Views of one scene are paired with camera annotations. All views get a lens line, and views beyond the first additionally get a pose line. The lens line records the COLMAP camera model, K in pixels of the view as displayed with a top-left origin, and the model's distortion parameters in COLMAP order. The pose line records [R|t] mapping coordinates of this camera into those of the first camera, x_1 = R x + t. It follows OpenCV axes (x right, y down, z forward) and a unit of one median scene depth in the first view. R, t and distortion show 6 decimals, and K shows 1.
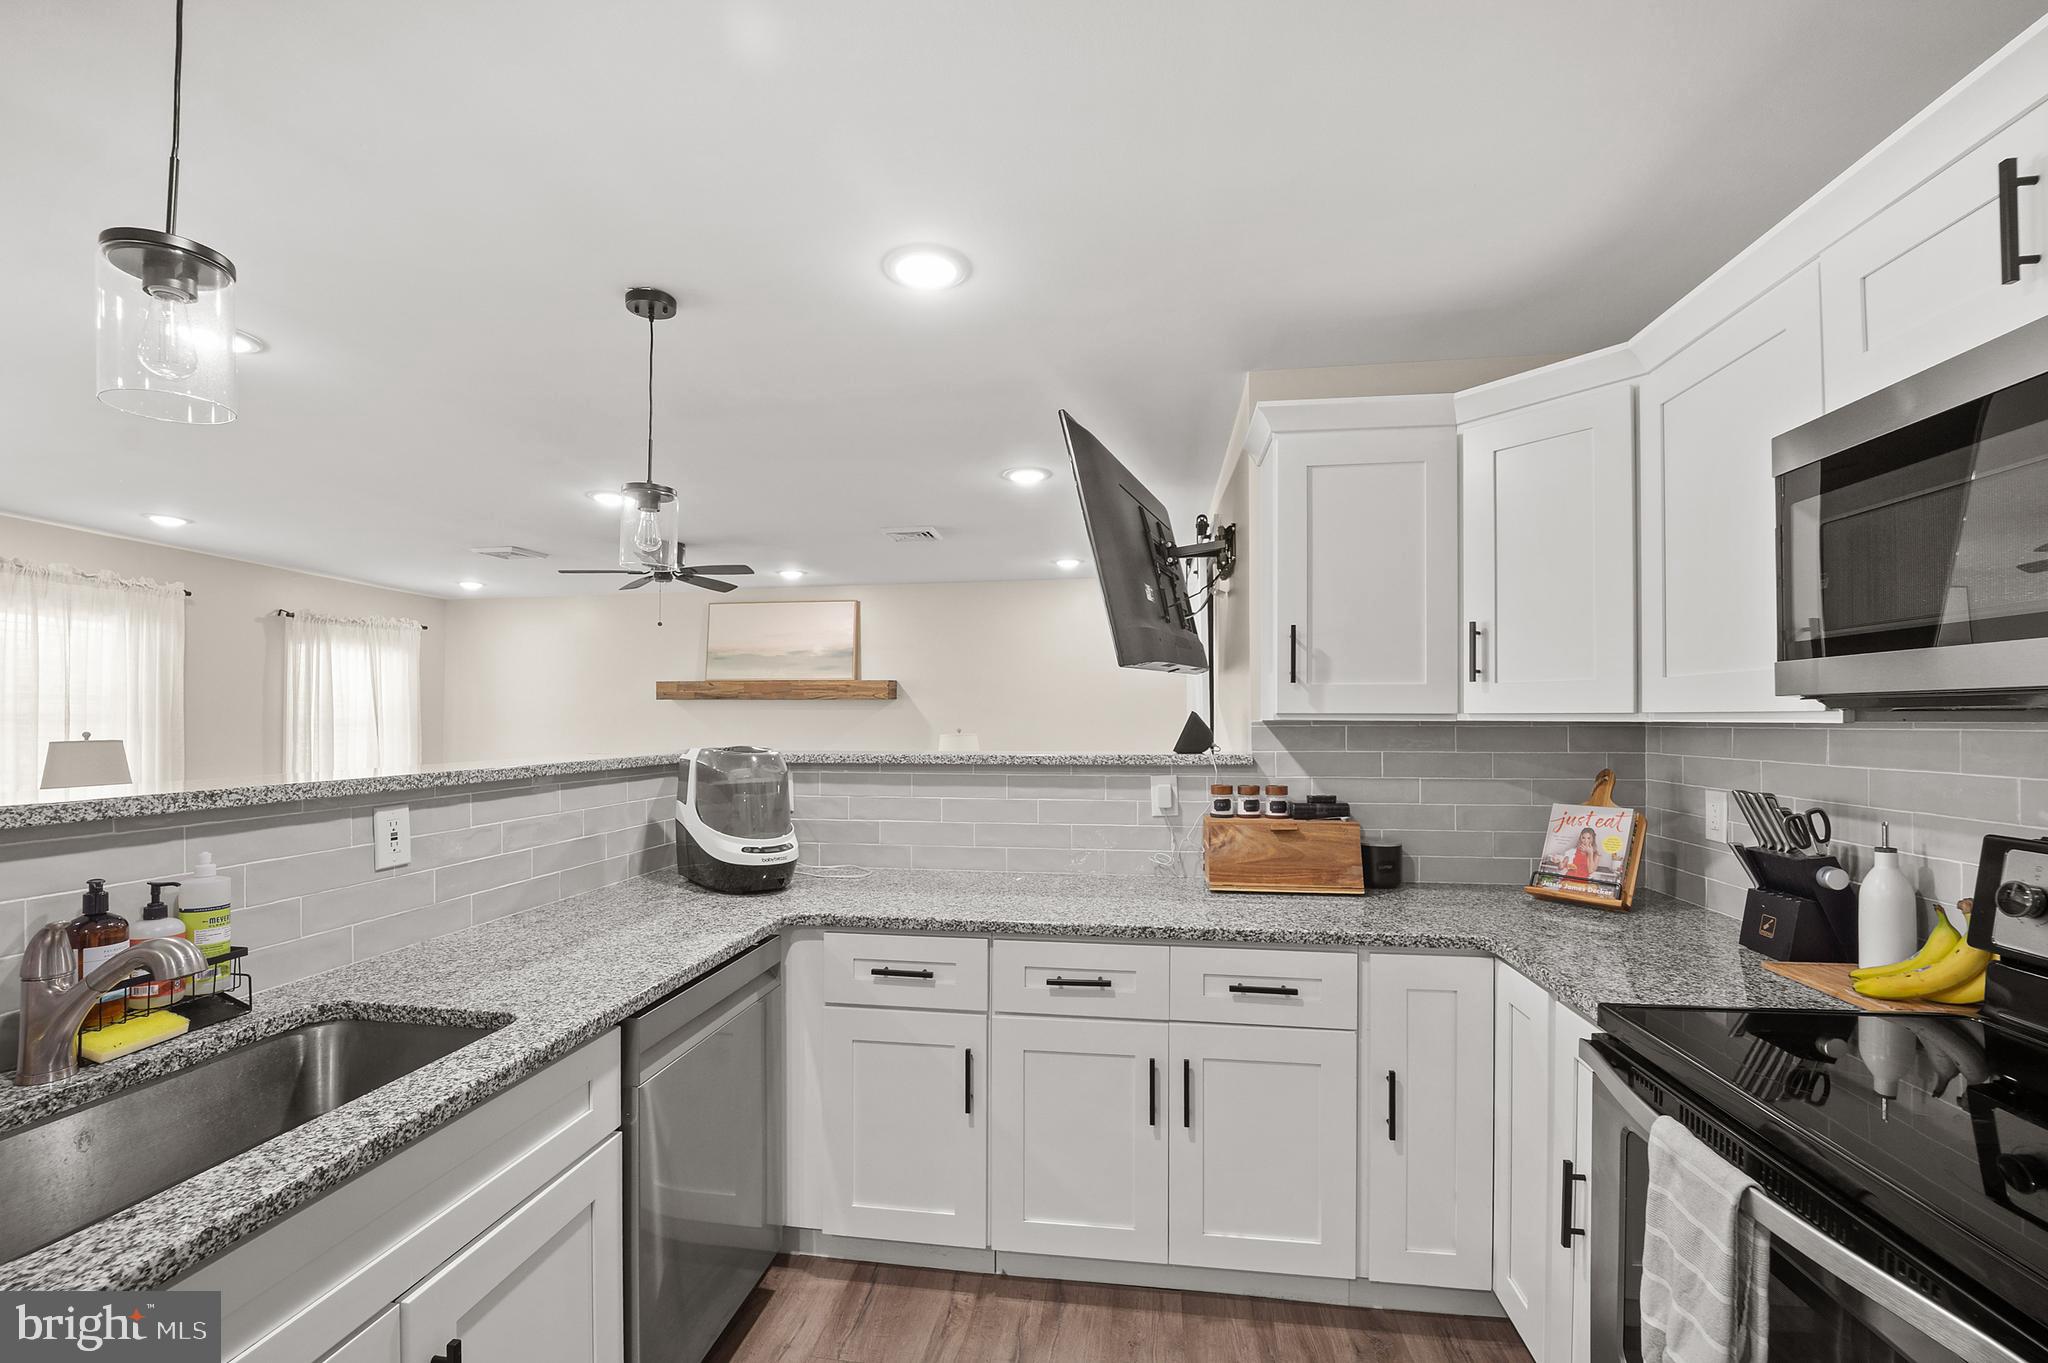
lens RADIAL K [[849.1, 0, 1021.6], [0, 849.1, 712.3], [0, 0, 1]] dist [-0.015362, -0.000367]
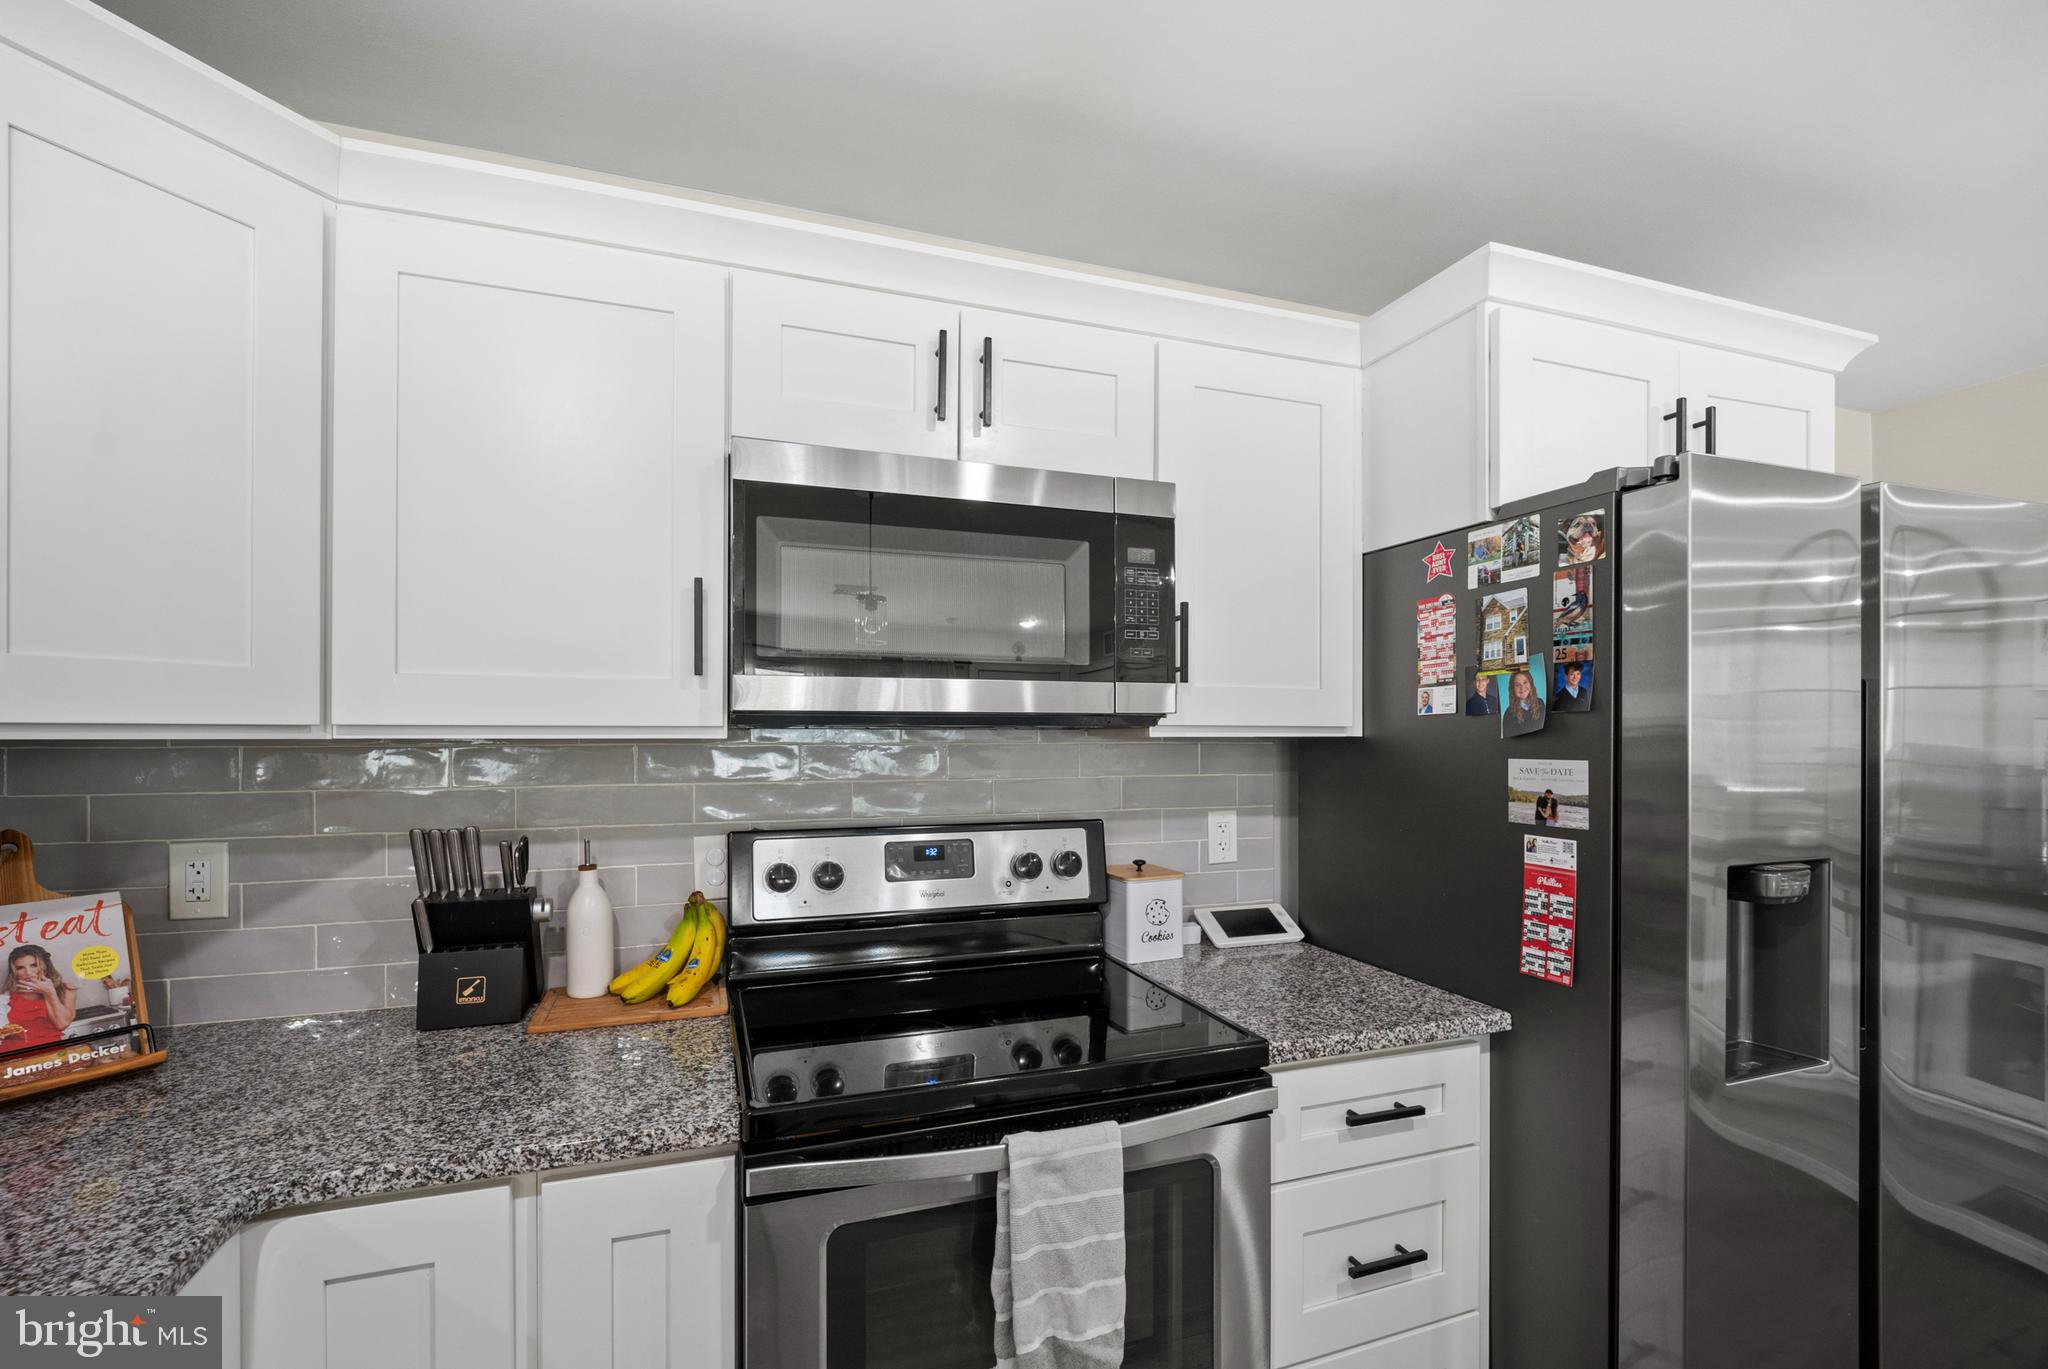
lens RADIAL K [[854.9, 0, 1020.9], [0, 854.9, 728.2], [0, 0, 1]] dist [-0.002217, 0.000051]
pose [[-0.450523, 0.003562, 0.892758, -0.089570], [-0.009361, 0.999918, -0.008713, 0.003222], [-0.892716, -0.012283, -0.450453, 0.896694]]
